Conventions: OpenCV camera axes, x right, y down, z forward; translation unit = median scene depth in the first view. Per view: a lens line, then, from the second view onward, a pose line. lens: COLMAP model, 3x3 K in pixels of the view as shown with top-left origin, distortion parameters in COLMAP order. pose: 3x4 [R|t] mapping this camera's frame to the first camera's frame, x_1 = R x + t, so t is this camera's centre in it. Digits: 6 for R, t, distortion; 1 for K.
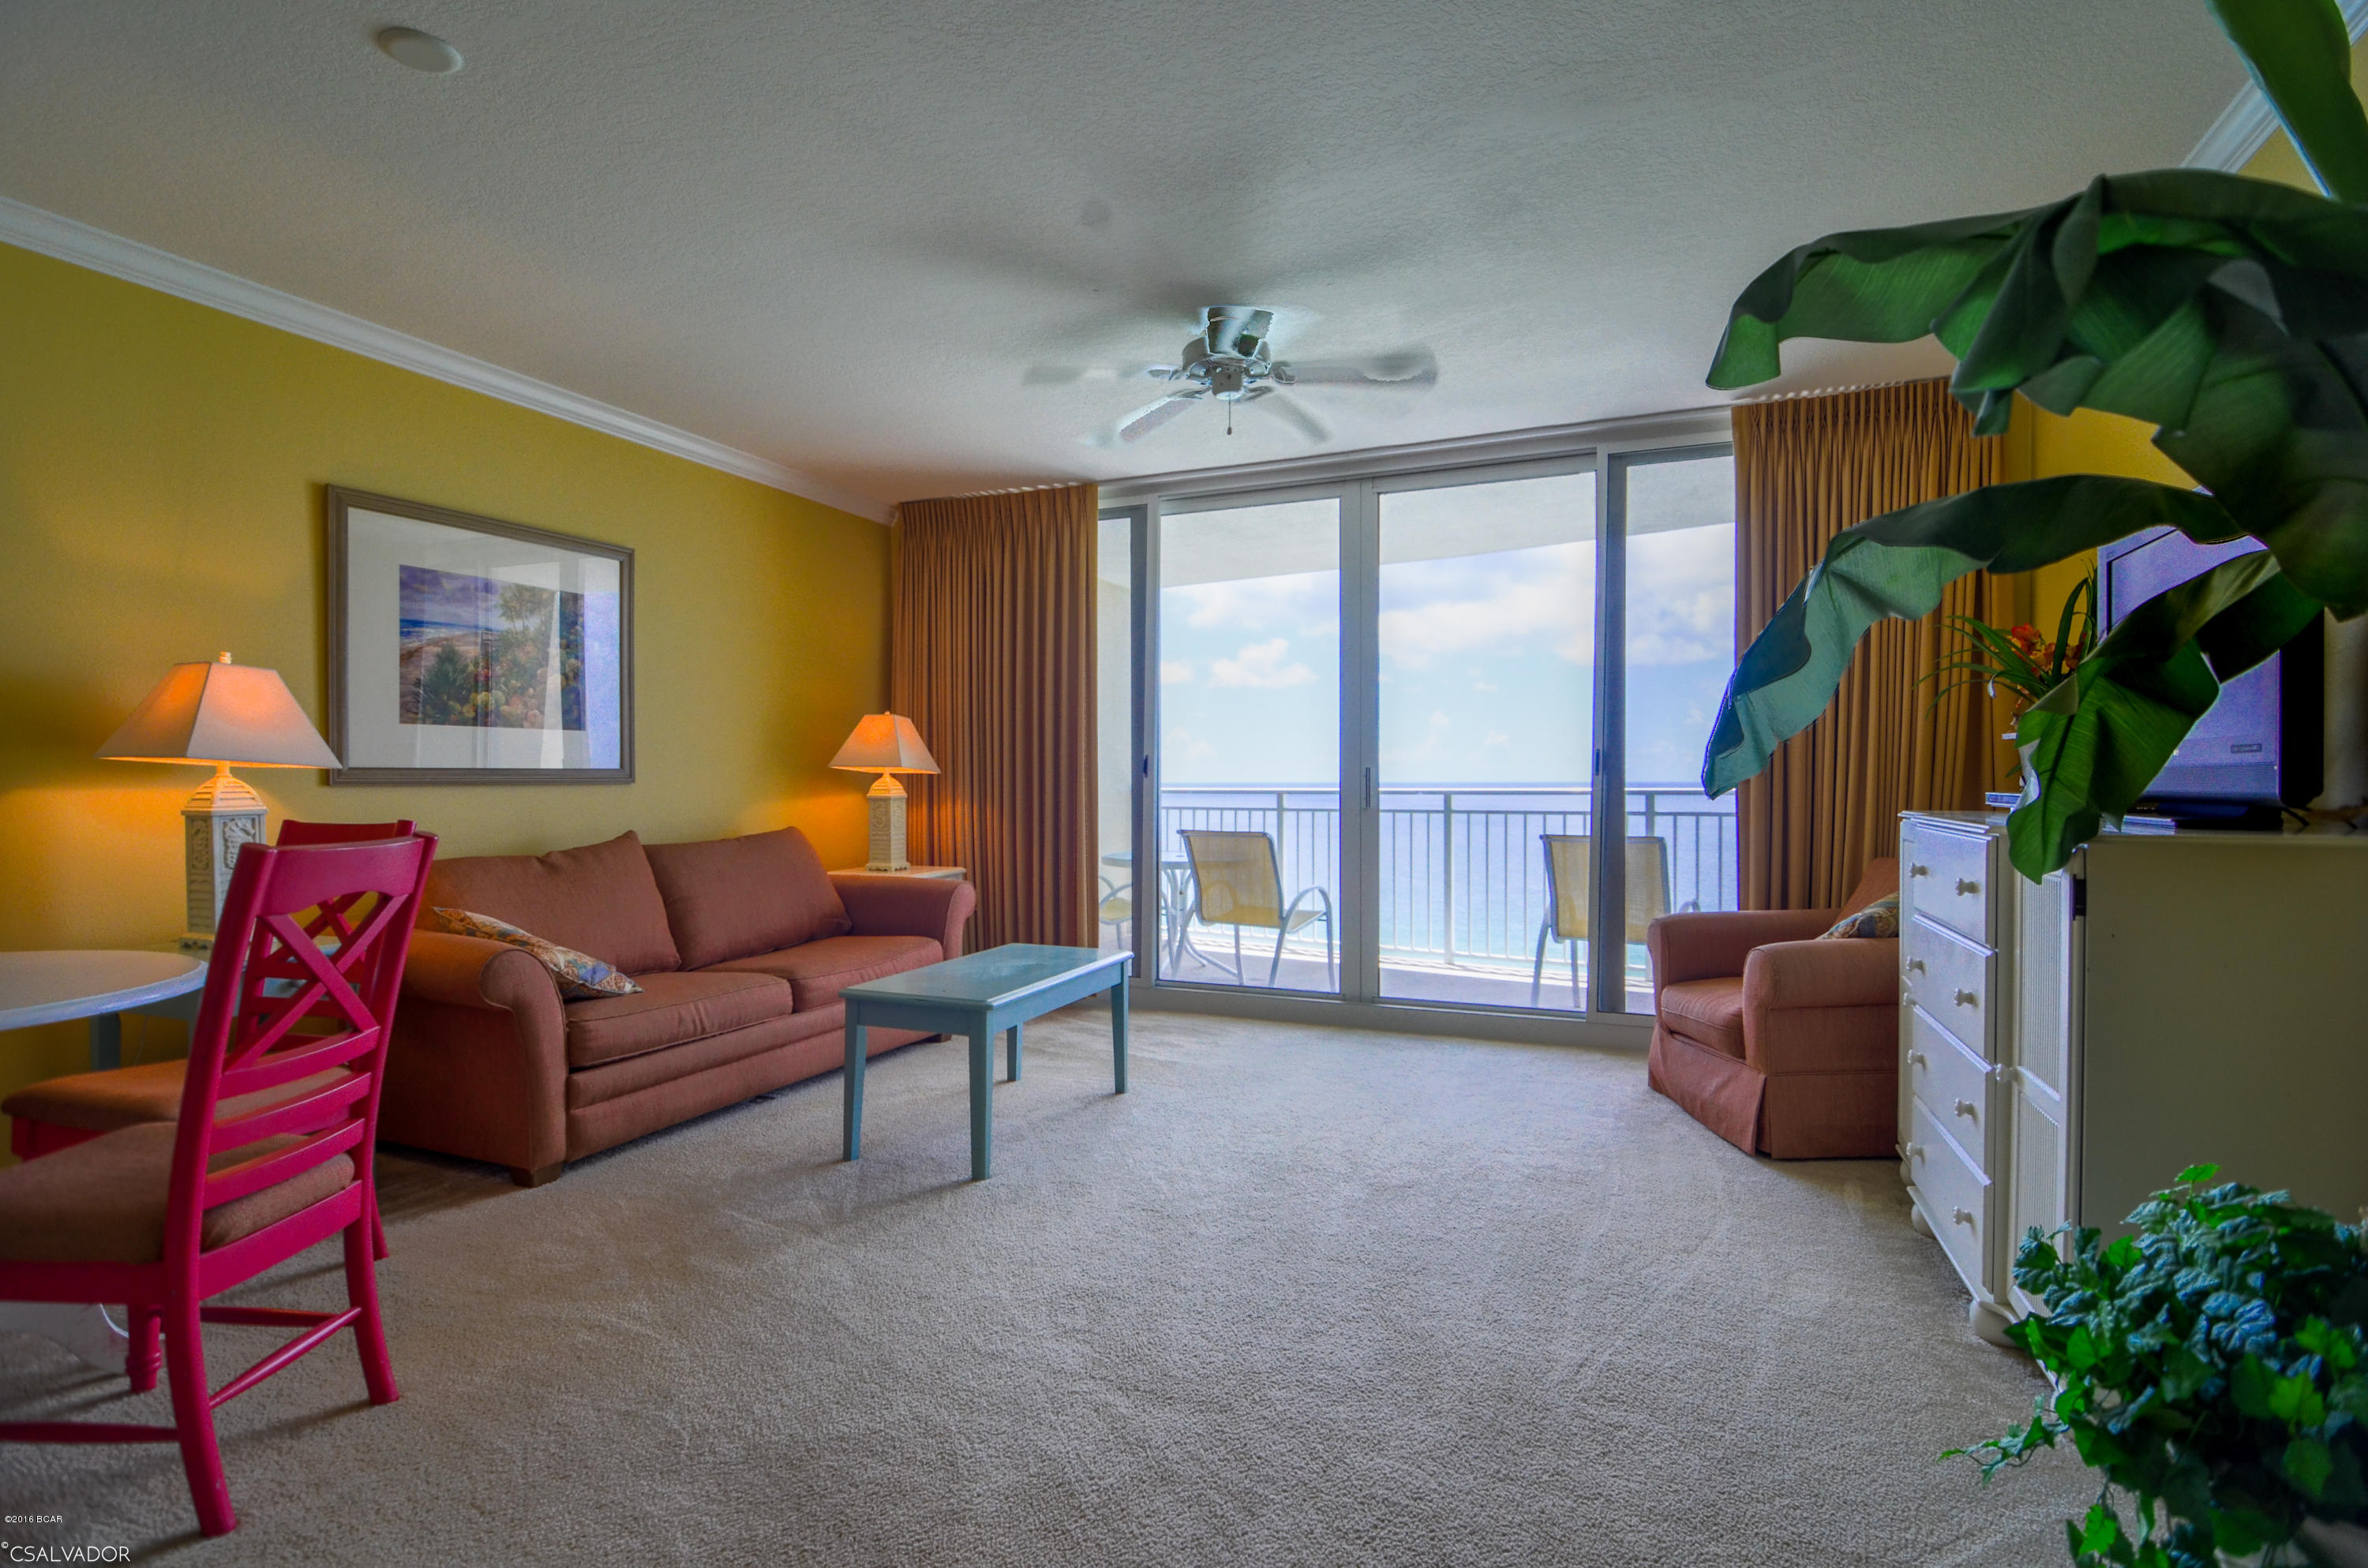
lens RADIAL K [[1119.9, 0, 1184.0], [0, 1119.9, 784.0], [0, 0, 1]] dist [0.000061, -0.018009]
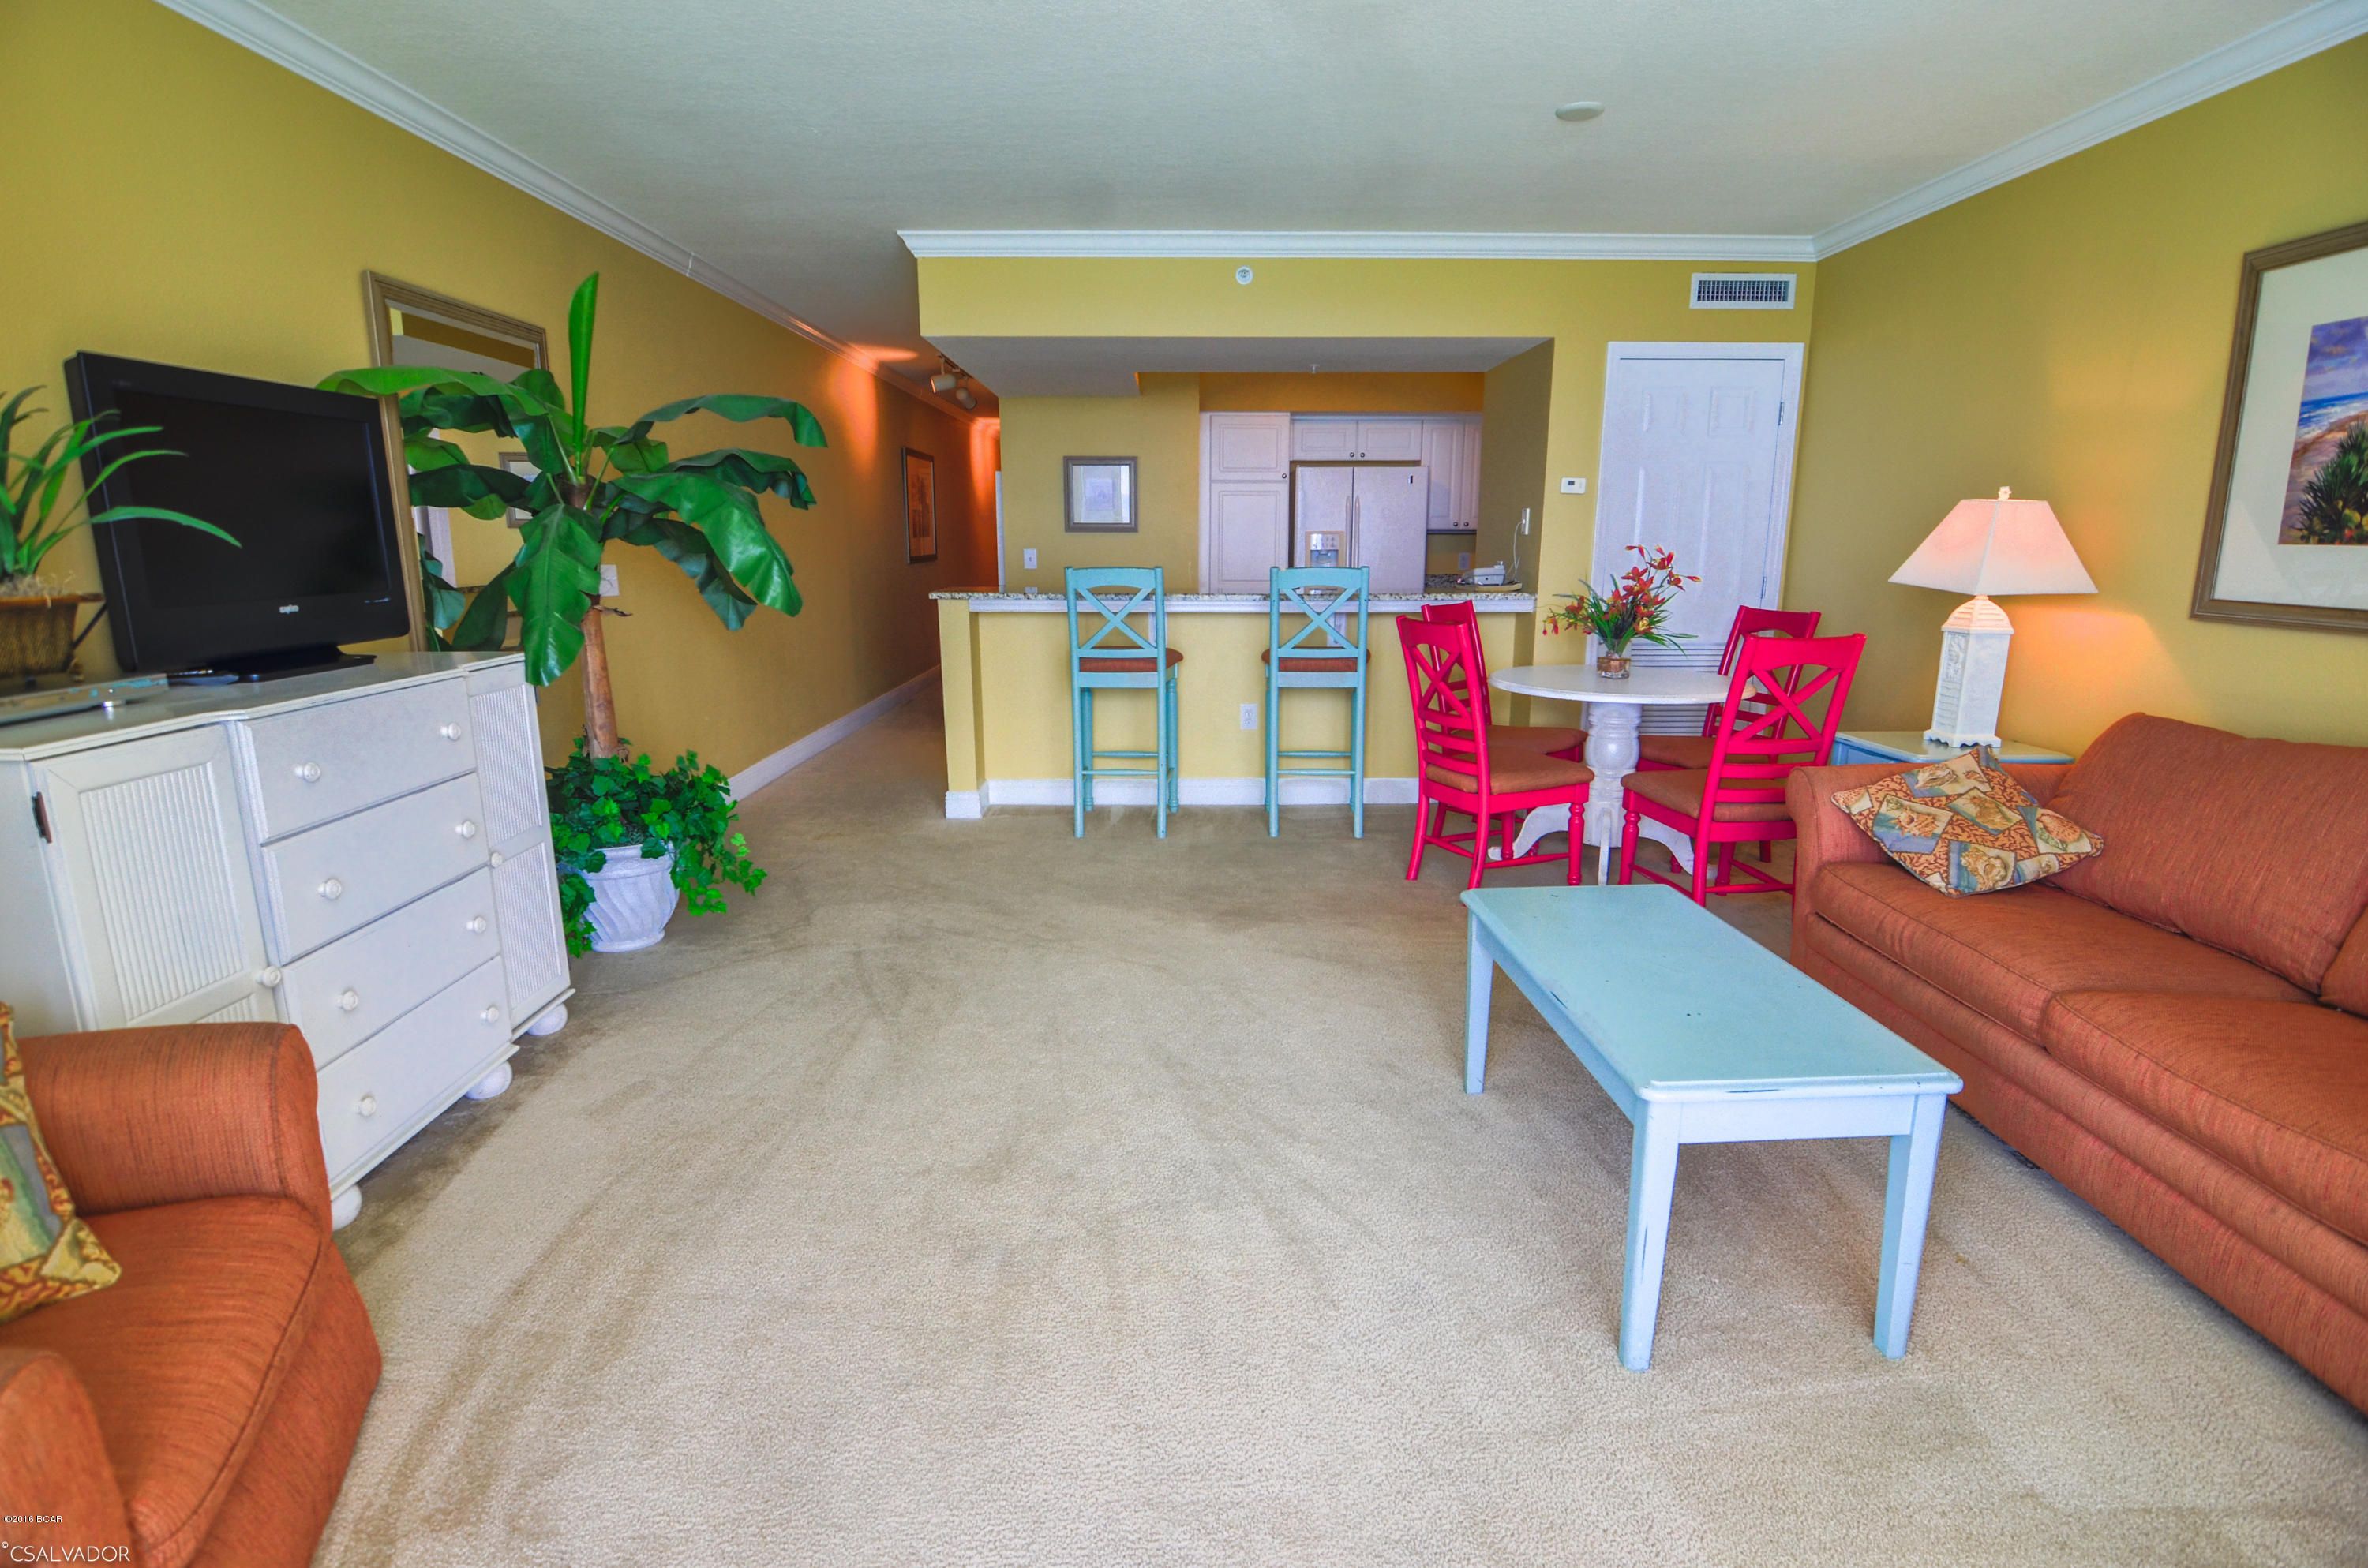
lens RADIAL K [[1162.1, 0, 1189.0], [0, 1162.1, 801.6], [0, 0, 1]] dist [-0.001035, -0.021180]
pose [[-0.915200, 0.093188, -0.392077, 0.298533], [0.003592, 0.974746, 0.223289, -0.058404], [0.402983, 0.202946, -0.892422, 1.416539]]
